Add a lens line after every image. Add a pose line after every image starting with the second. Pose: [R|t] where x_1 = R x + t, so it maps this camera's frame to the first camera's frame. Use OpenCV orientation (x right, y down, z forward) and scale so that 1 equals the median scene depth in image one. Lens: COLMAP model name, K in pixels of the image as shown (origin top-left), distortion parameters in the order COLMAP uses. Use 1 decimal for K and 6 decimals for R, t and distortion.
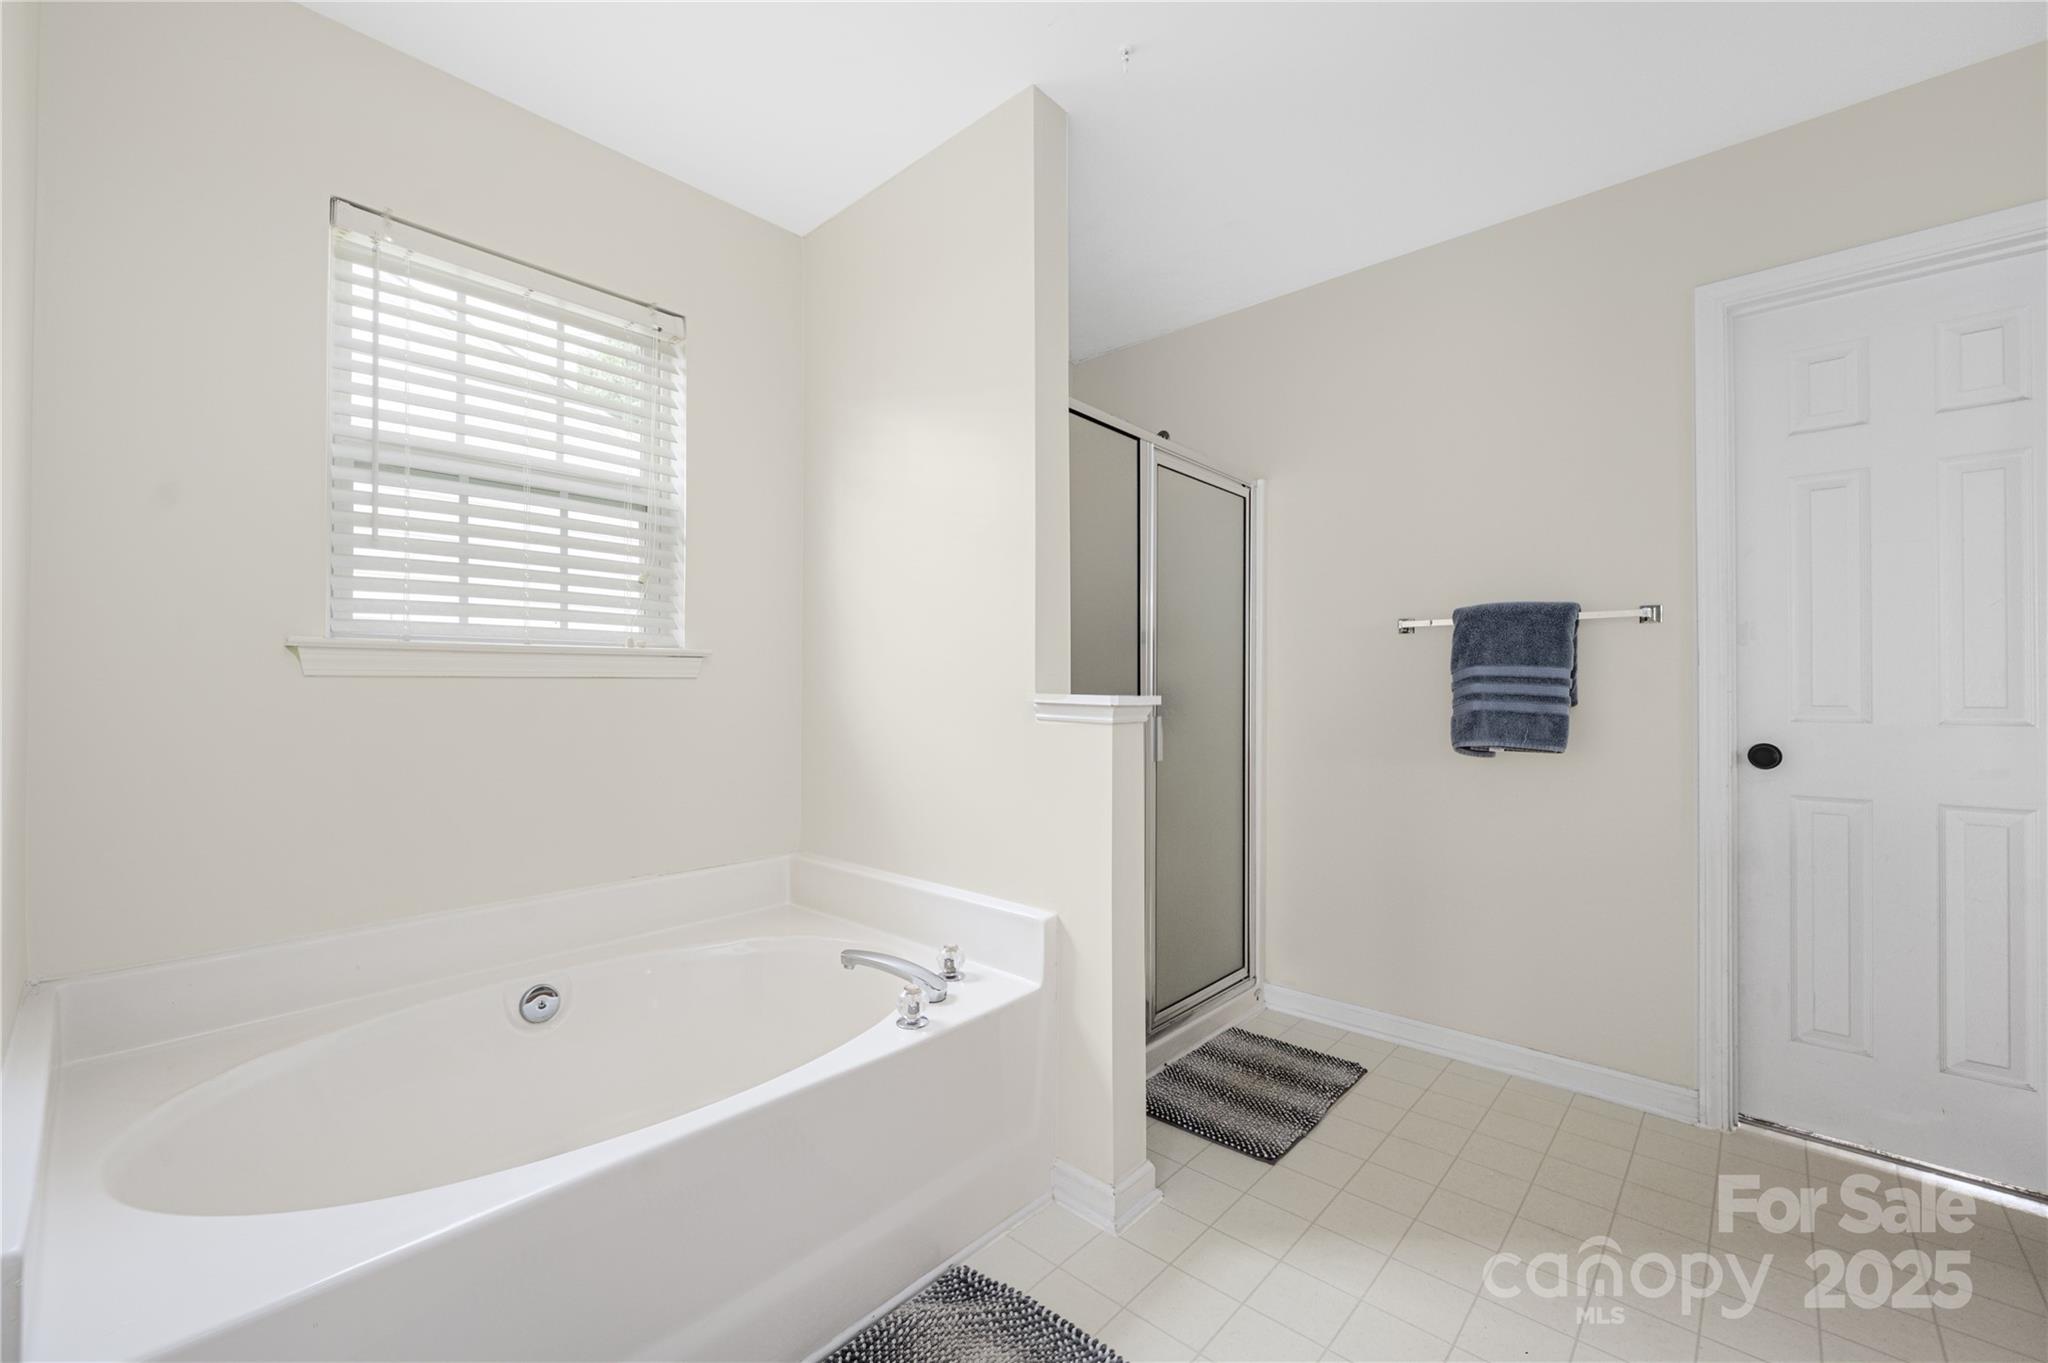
lens RADIAL K [[829.0, 0, 1038.8], [0, 829.0, 674.1], [0, 0, 1]] dist [-0.003918, -0.000283]
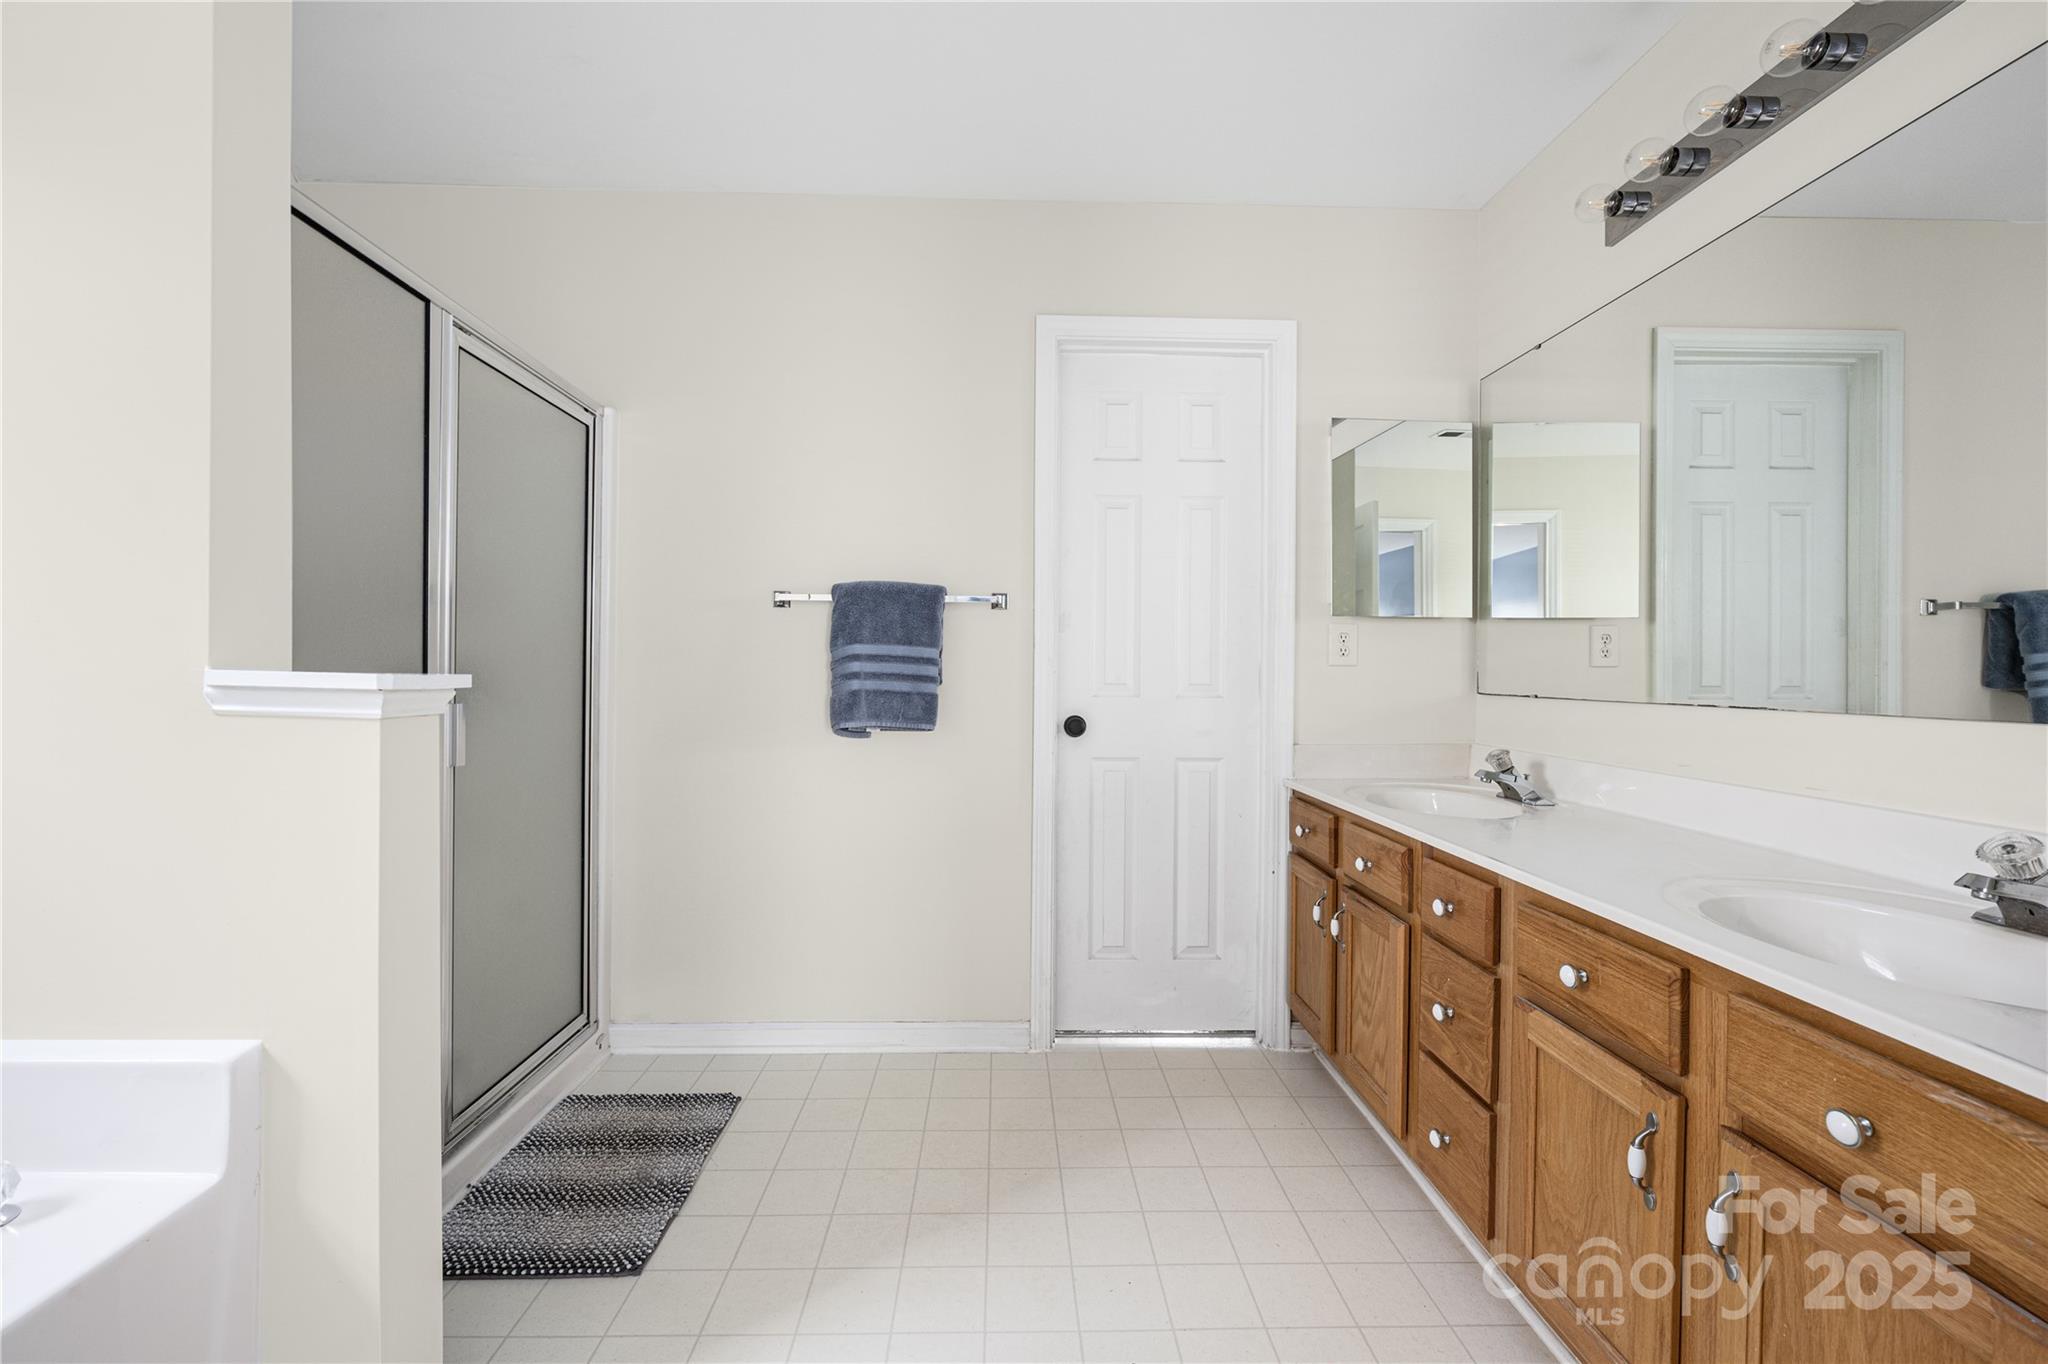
lens RADIAL K [[829.0, 0, 1038.8], [0, 829.0, 674.6], [0, 0, 1]] dist [-0.003918, -0.000283]
pose [[0.716556, 0.001800, 0.697527, 0.006783], [-0.020210, 0.999630, 0.018182, 0.003836], [-0.697236, -0.027126, 0.716328, 0.161732]]
